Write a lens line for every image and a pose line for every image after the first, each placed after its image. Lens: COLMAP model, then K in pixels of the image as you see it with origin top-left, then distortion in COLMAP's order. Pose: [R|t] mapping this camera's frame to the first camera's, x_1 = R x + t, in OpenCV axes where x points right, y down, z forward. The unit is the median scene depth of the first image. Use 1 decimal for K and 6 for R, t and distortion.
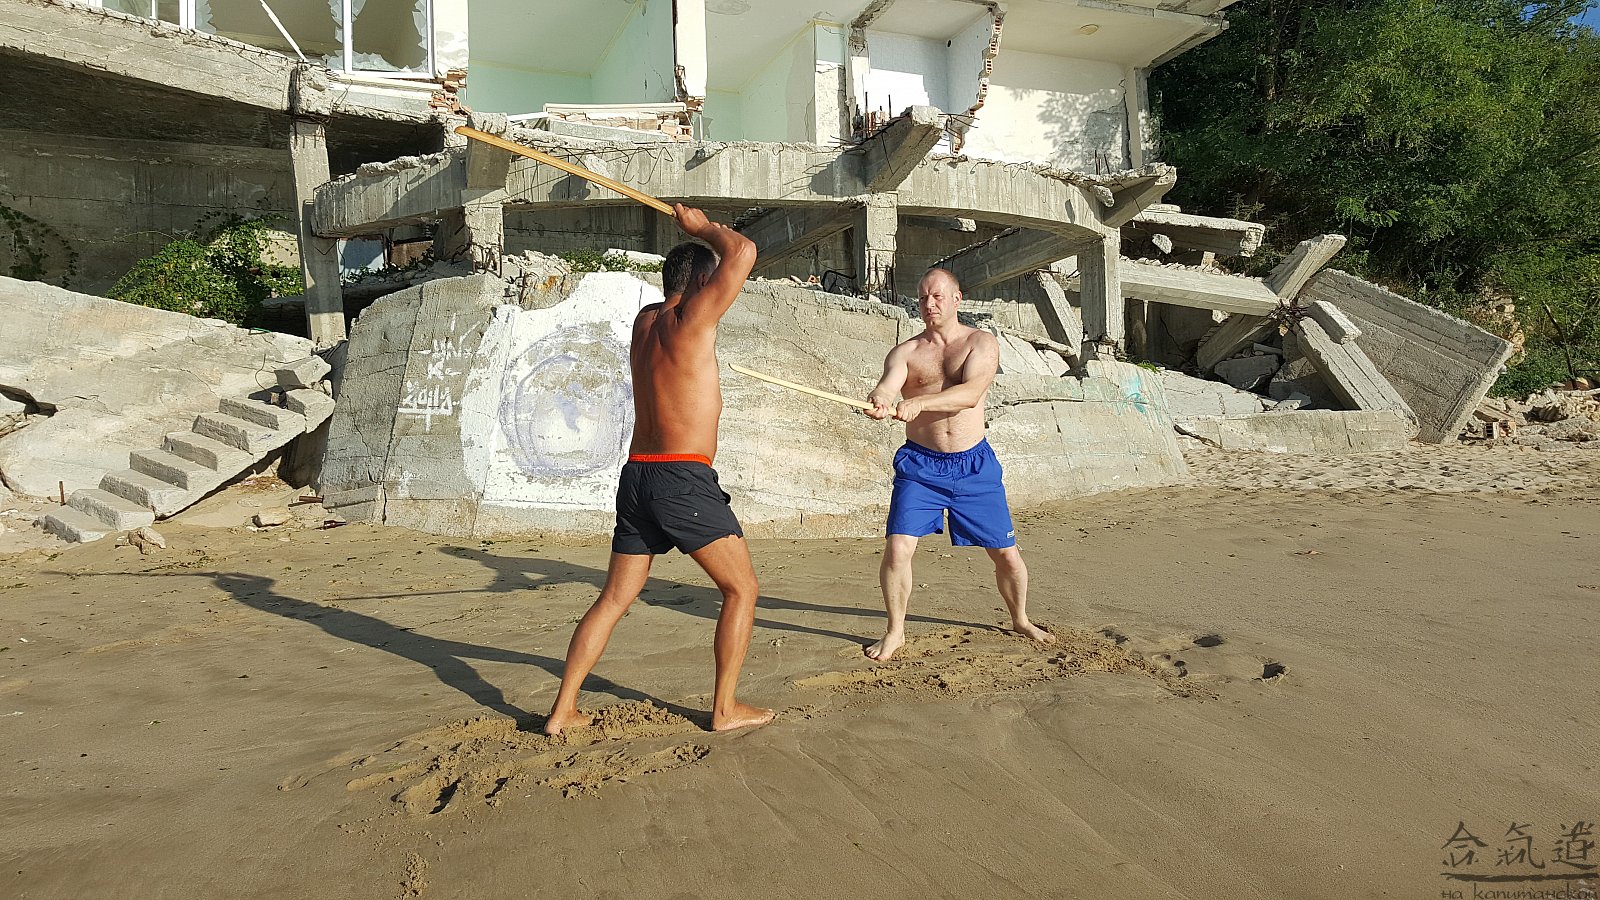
lens RADIAL K [[1300.1, 0, 892.3], [0, 1300.1, 445.0], [0, 0, 1]] dist [0.156290, -0.193855]
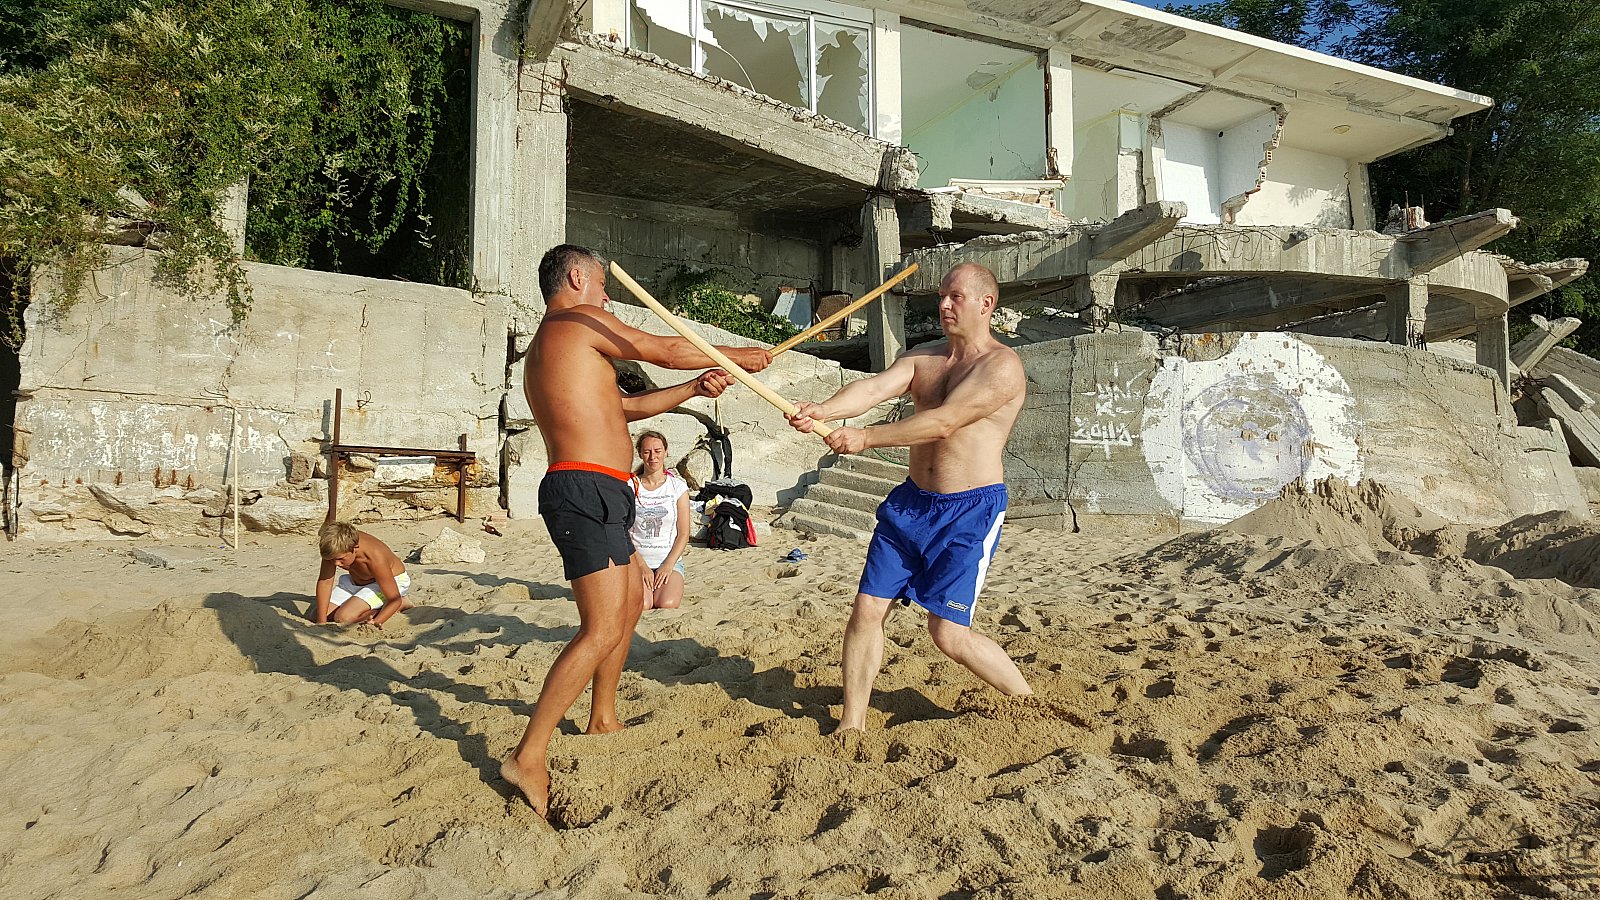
lens RADIAL K [[1346.9, 0, 812.3], [0, 1346.9, 434.9], [0, 0, 1]] dist [0.175759, -0.385020]
pose [[0.993996, 0.031781, 0.104695, -0.697647], [-0.026559, 0.998351, -0.050892, 0.035465], [-0.106140, 0.047806, 0.993201, -0.193016]]
